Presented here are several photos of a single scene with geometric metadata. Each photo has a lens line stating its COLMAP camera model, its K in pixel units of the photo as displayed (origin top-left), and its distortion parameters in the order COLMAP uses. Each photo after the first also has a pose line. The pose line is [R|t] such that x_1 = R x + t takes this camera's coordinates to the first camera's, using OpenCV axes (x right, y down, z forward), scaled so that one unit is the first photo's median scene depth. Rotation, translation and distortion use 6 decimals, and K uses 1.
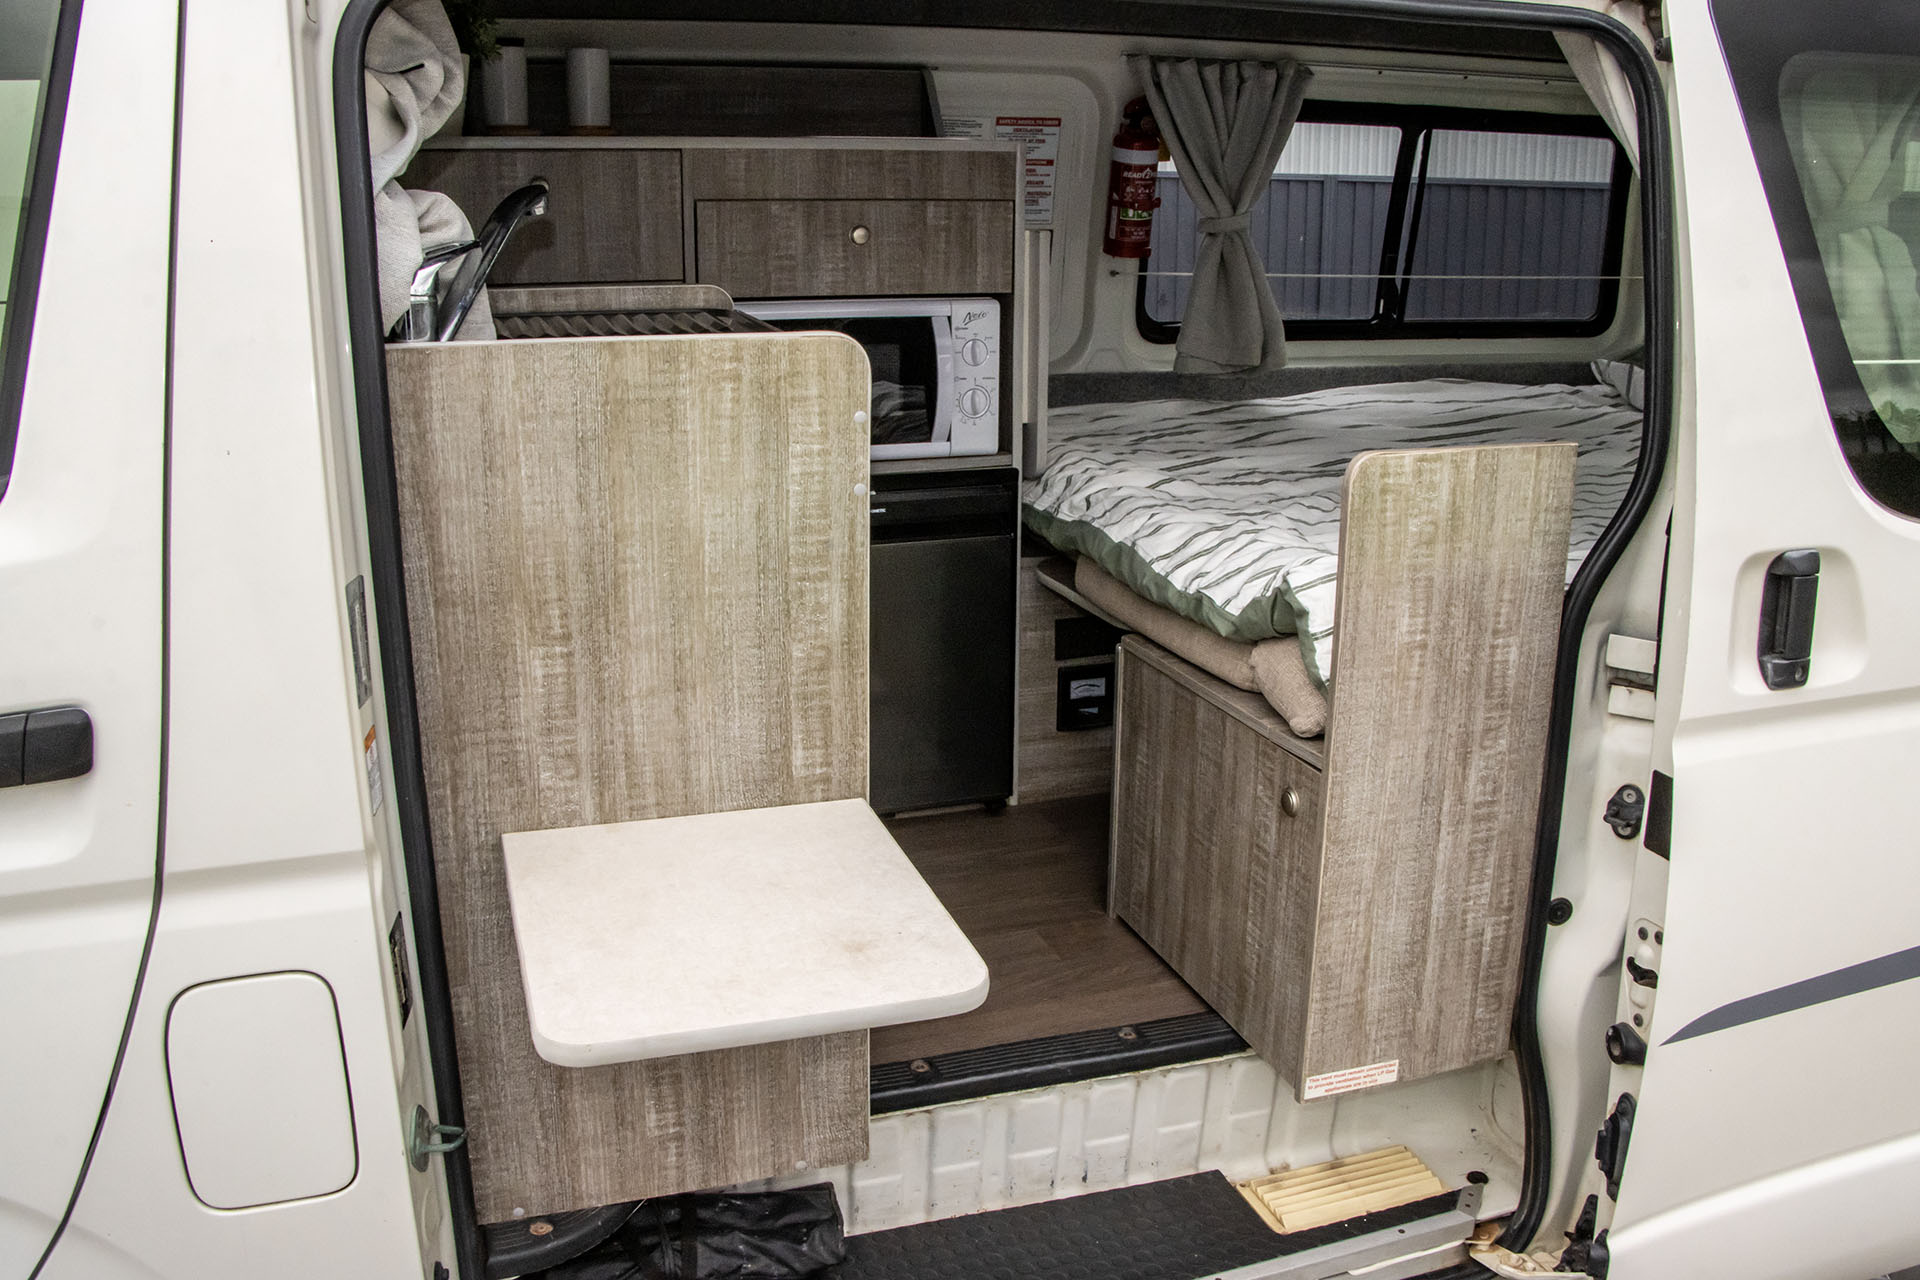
lens RADIAL K [[1626.7, 0, 960.0], [0, 1626.7, 640.0], [0, 0, 1]] dist [-0.187063, 0.131936]
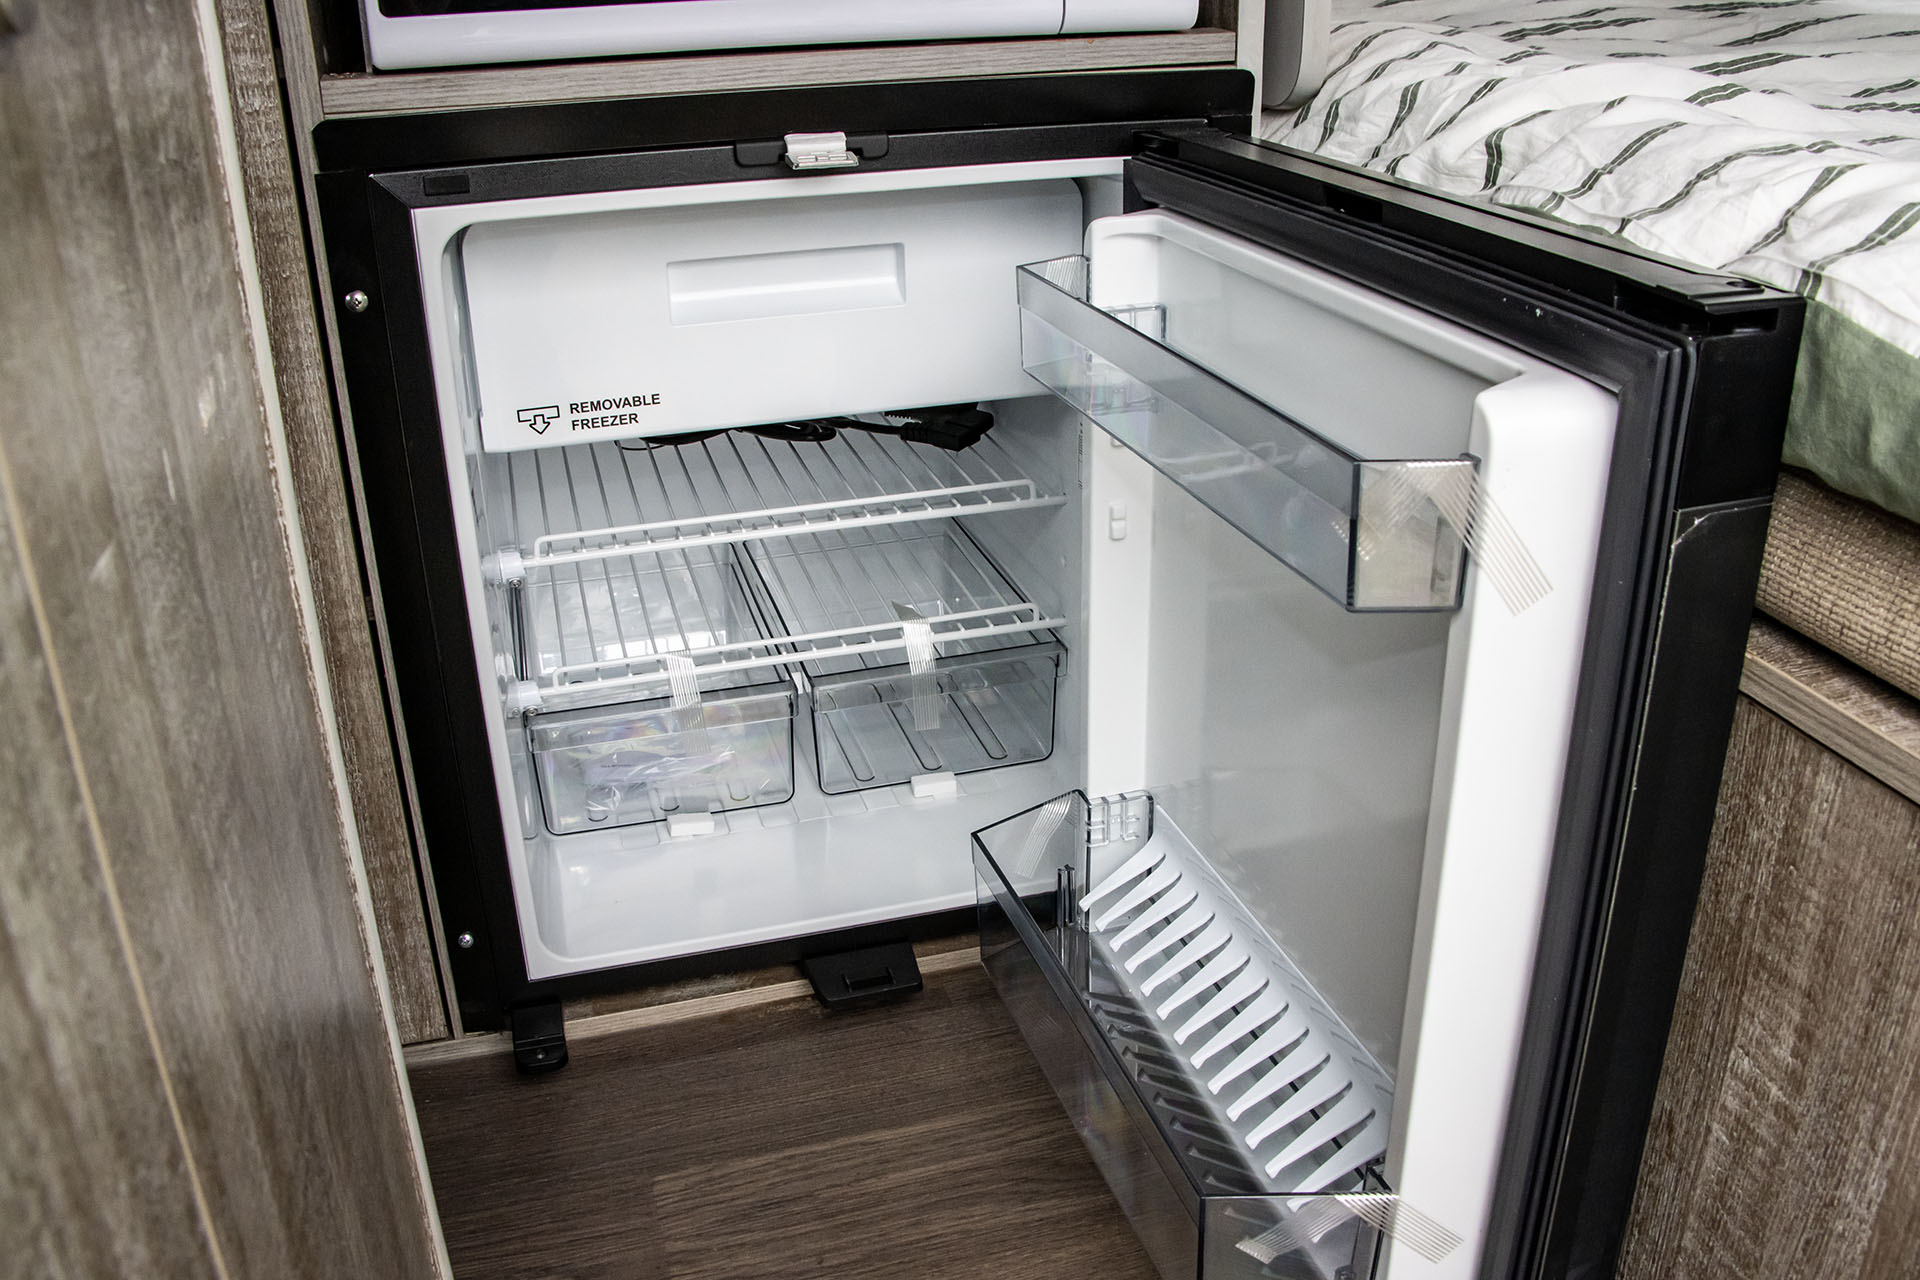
lens RADIAL K [[1626.7, 0, 960.0], [0, 1626.7, 640.0], [0, 0, 1]] dist [-0.187063, 0.131936]
pose [[0.998423, 0.007174, -0.055670, -0.008366], [0.001056, 0.989221, 0.146424, -0.036244], [0.056120, -0.146252, 0.987654, 0.688508]]
